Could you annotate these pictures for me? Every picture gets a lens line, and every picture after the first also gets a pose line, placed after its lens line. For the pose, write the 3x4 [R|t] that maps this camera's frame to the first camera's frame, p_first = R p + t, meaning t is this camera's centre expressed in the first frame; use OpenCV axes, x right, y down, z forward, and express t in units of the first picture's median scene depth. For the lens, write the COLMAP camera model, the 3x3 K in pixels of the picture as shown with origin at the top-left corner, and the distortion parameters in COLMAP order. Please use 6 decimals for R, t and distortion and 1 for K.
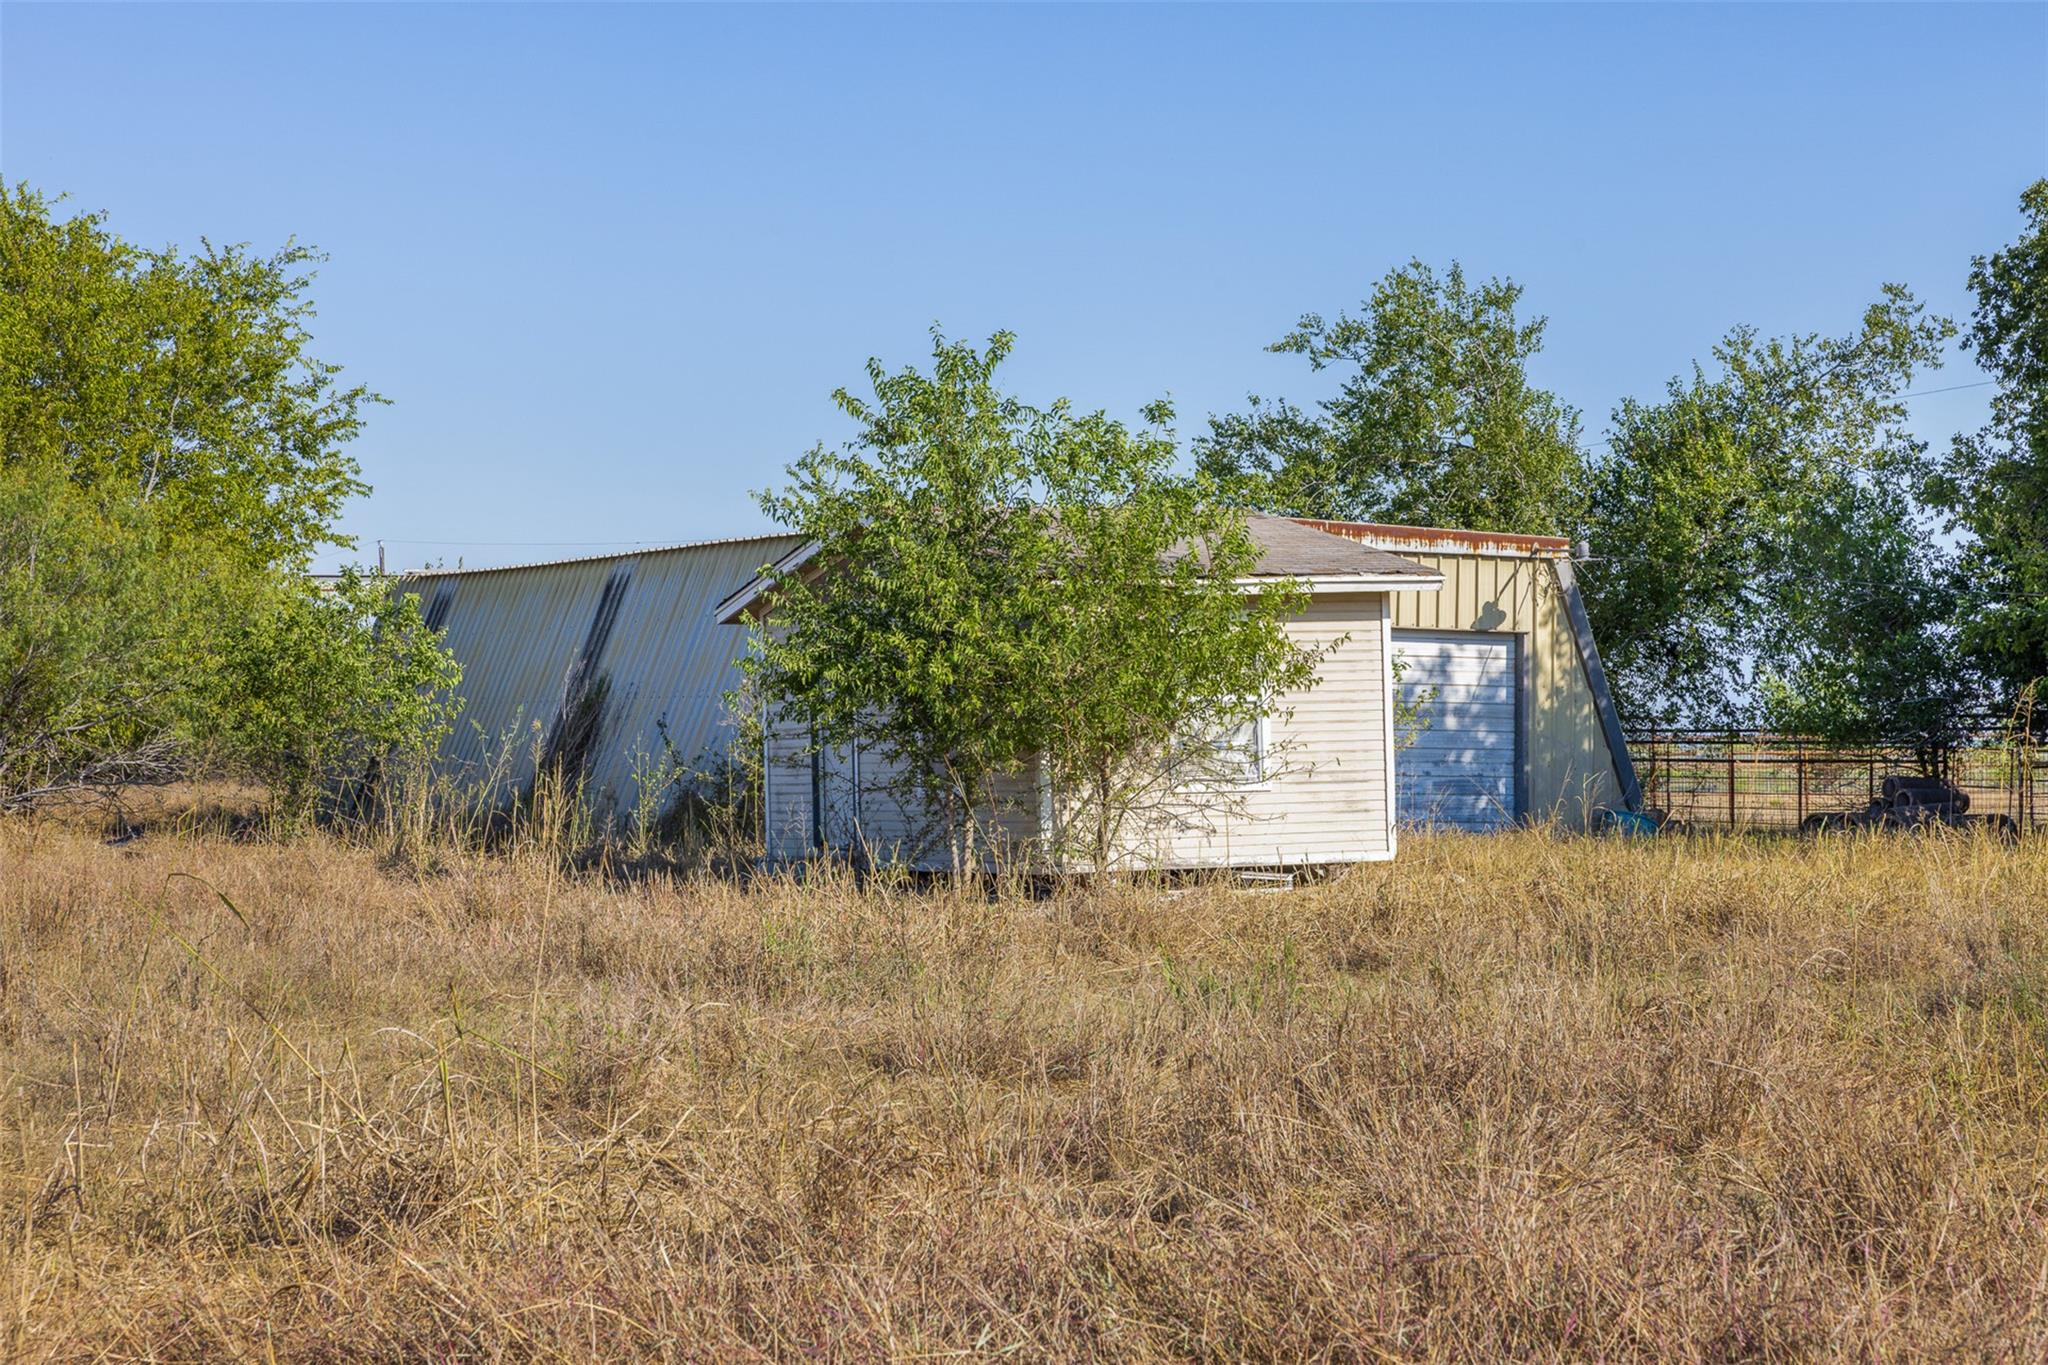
lens RADIAL K [[4164.0, 0, 1024.0], [0, 4164.0, 684.3], [0, 0, 1]] dist [-0.091502, 0.000000]
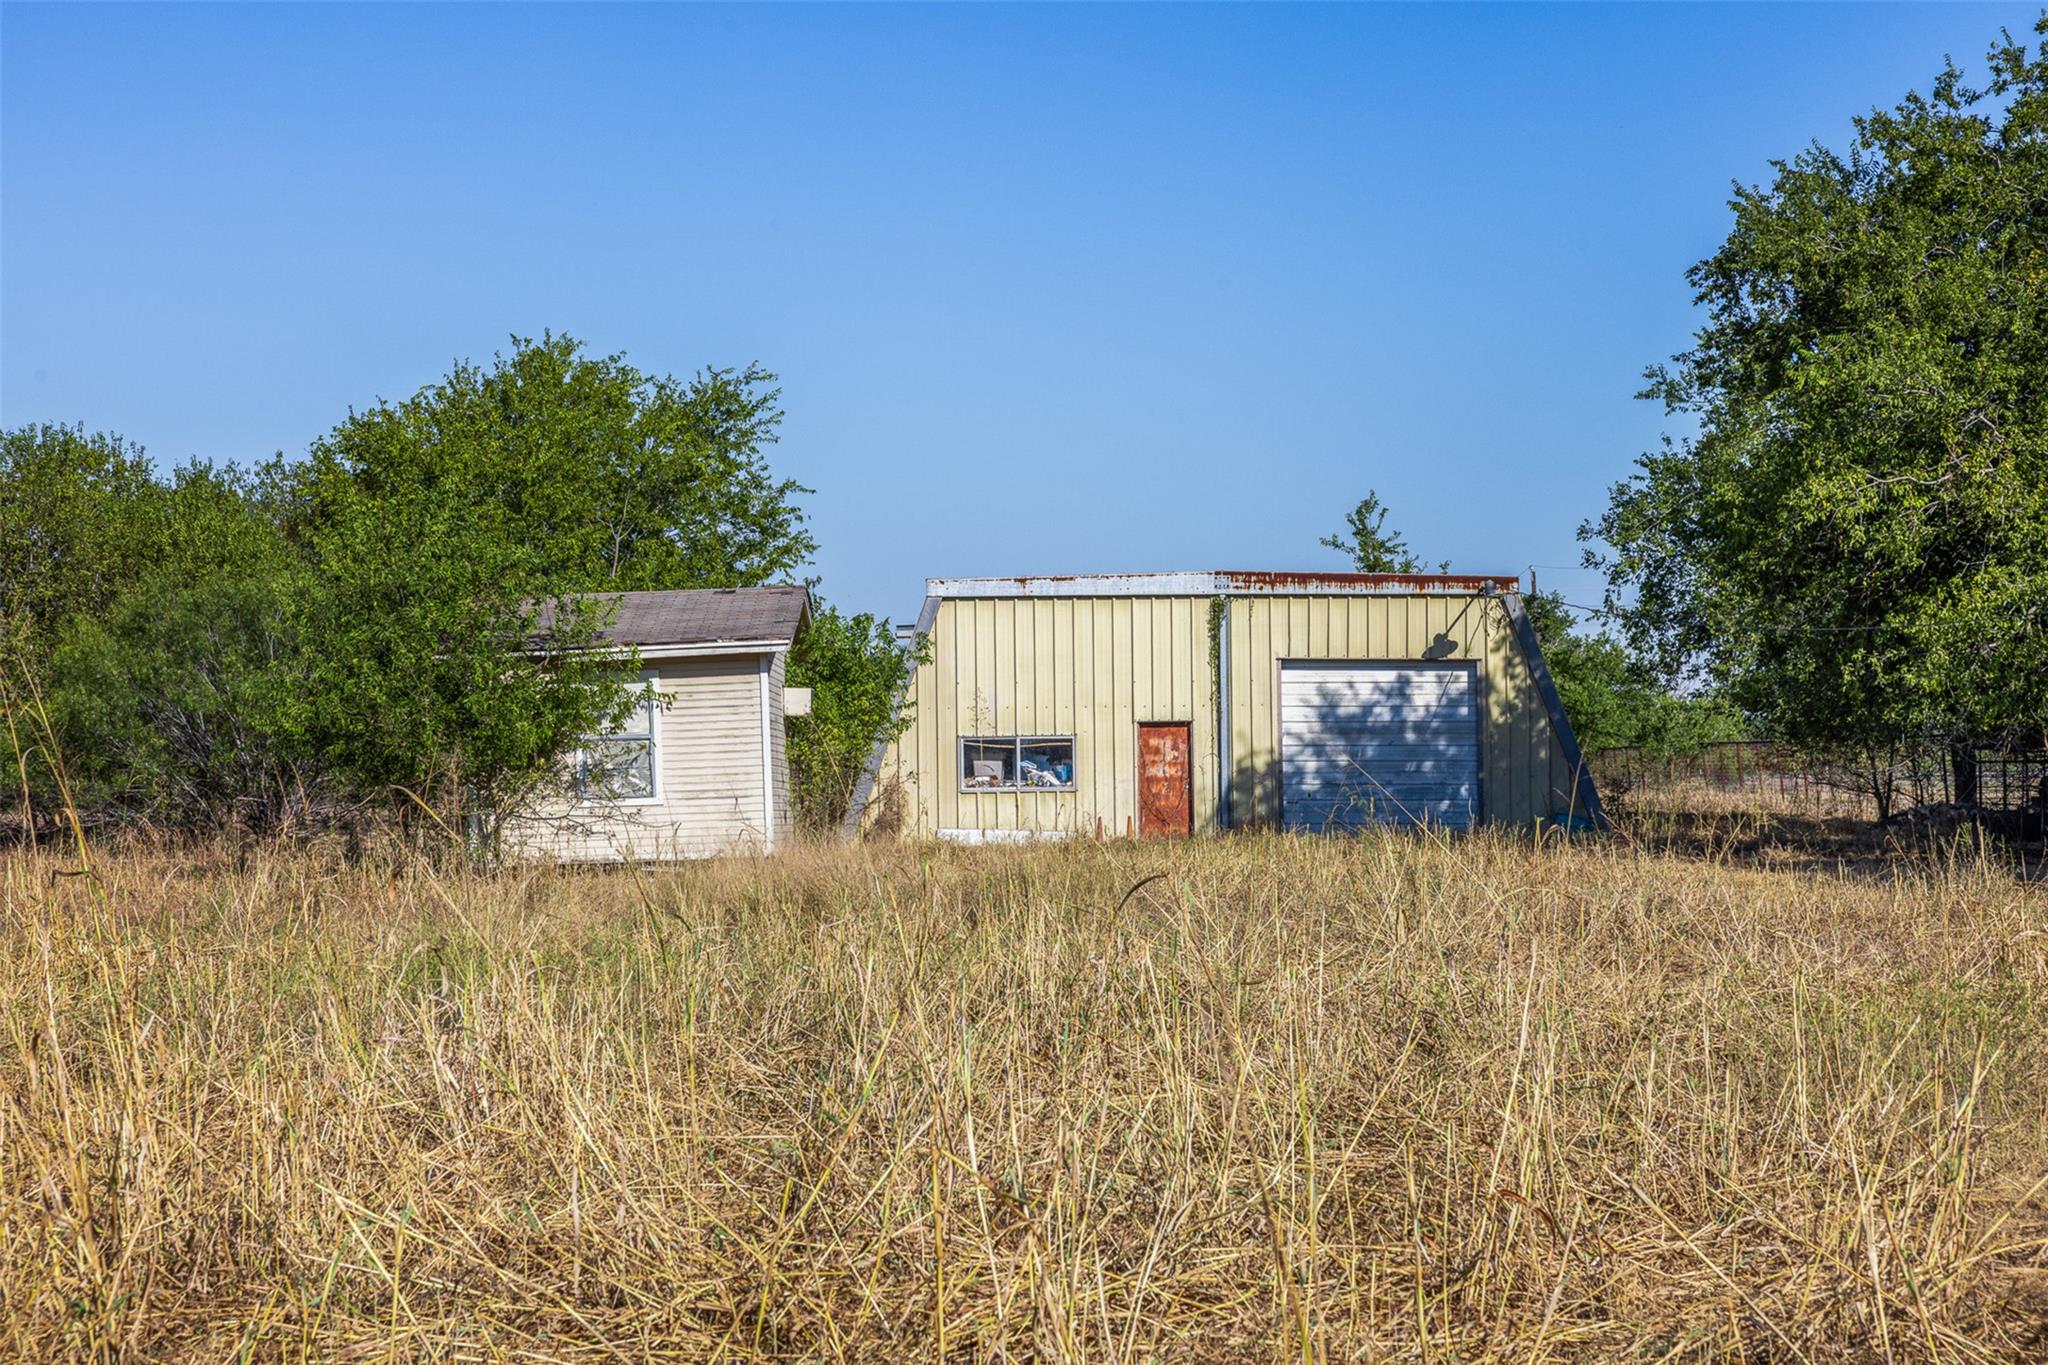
lens RADIAL K [[4164.0, 0, 1024.2], [0, 4164.0, 682.4], [0, 0, 1]] dist [-0.091502, 0.000000]
pose [[0.902513, -0.027348, -0.429793, 0.508879], [0.026861, 0.999613, -0.007199, -0.000743], [0.429823, -0.005047, 0.902899, -0.110102]]
